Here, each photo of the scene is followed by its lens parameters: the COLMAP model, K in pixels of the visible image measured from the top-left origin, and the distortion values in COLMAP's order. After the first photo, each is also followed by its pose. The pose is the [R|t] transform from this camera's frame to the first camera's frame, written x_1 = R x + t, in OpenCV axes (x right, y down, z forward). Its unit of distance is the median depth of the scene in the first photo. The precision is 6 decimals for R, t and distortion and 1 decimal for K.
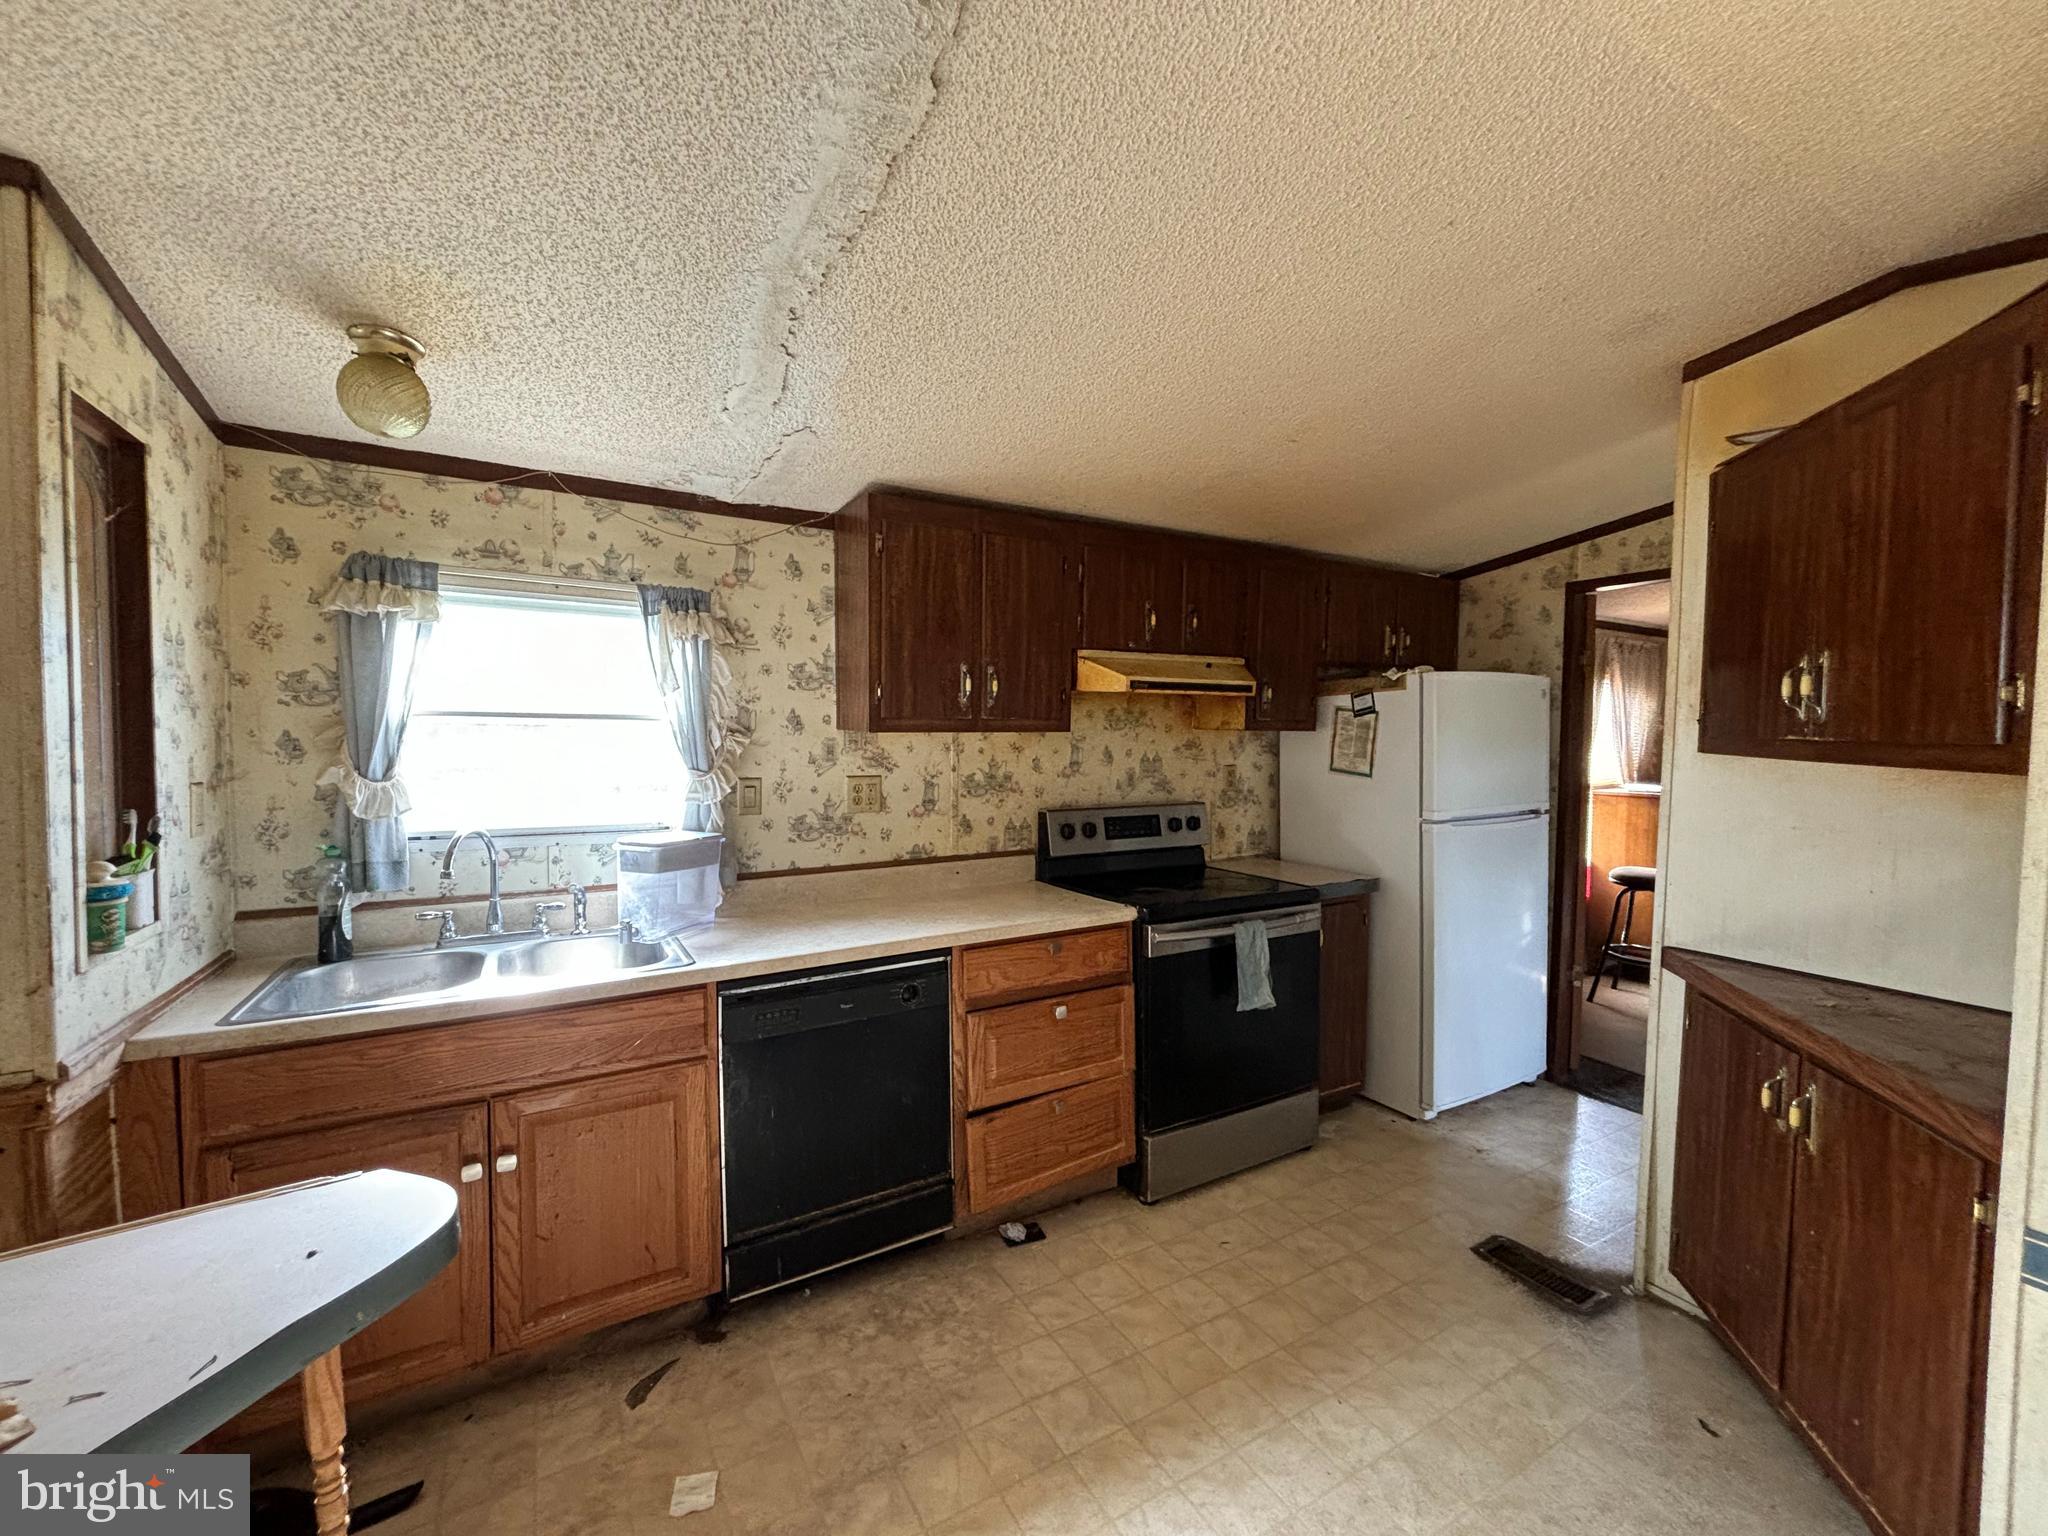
lens RADIAL K [[824.9, 0, 1020.8], [0, 824.9, 768.9], [0, 0, 1]] dist [-0.005043, -0.000053]
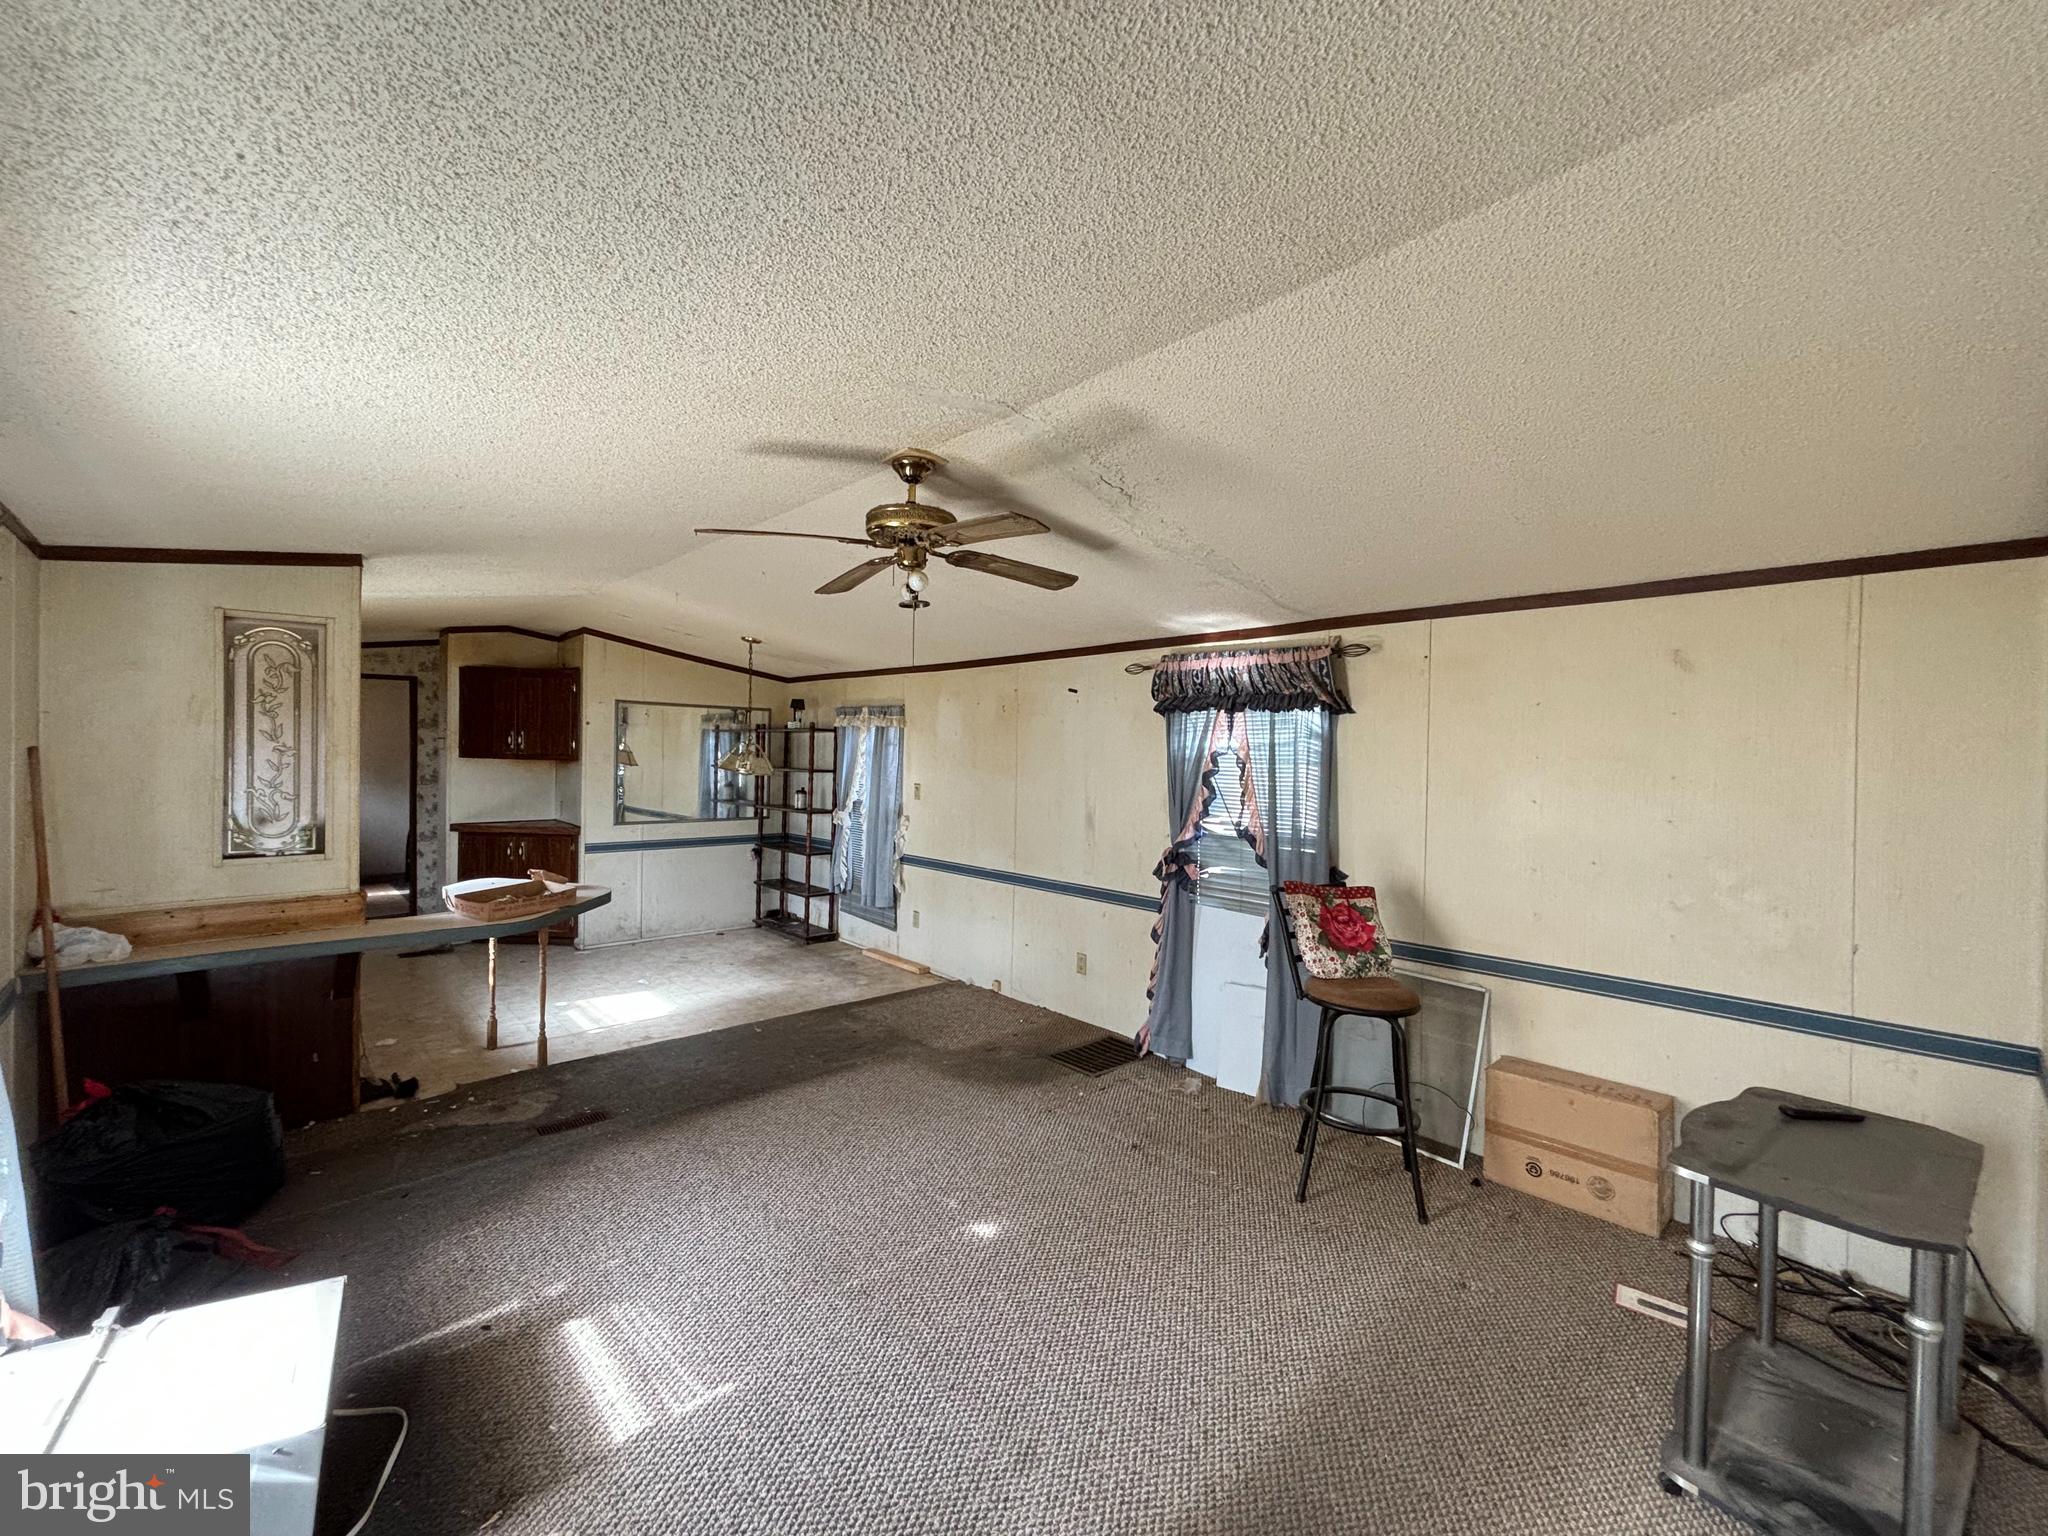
lens RADIAL K [[824.9, 0, 1020.8], [0, 824.9, 768.9], [0, 0, 1]] dist [-0.005043, -0.000053]
pose [[-0.227373, -0.031253, 0.973306, -2.135363], [0.027748, 0.998871, 0.038556, -0.028548], [-0.973412, 0.035774, -0.226249, -0.266423]]
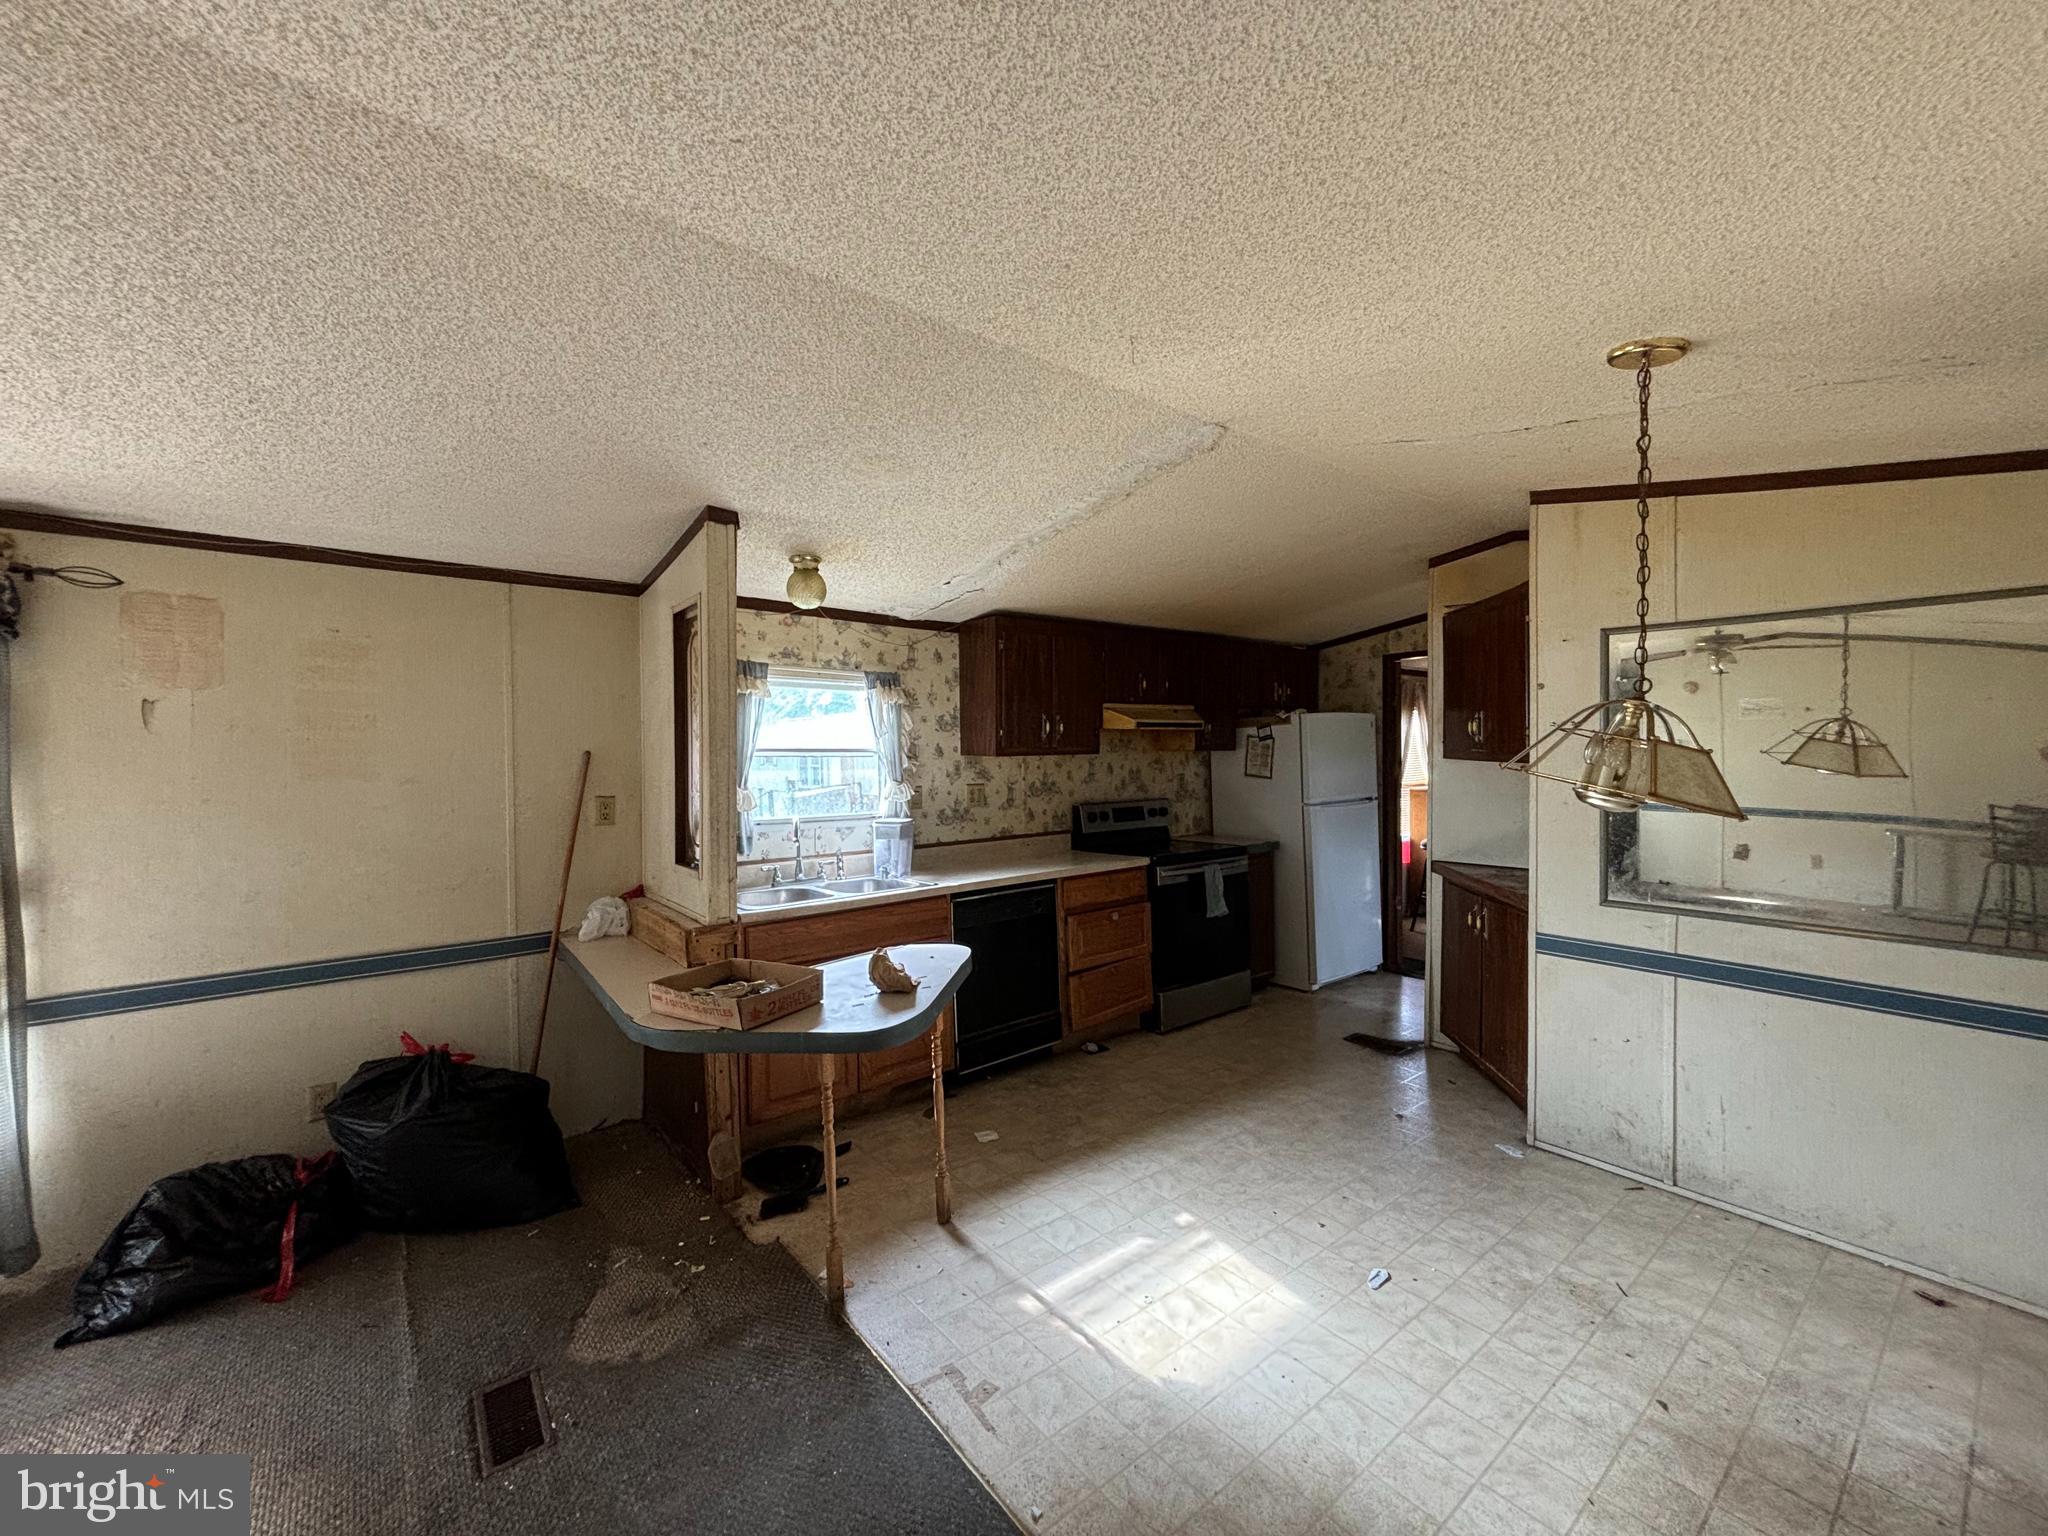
lens RADIAL K [[819.2, 0, 1024.0], [0, 819.2, 768.0], [0, 0, 1]] dist [0.019054, -0.011477]
pose [[0.988653, -0.022266, 0.148561, -0.366559], [0.026664, 0.999261, -0.027681, 0.026145], [-0.147835, 0.031328, 0.988516, -0.643490]]
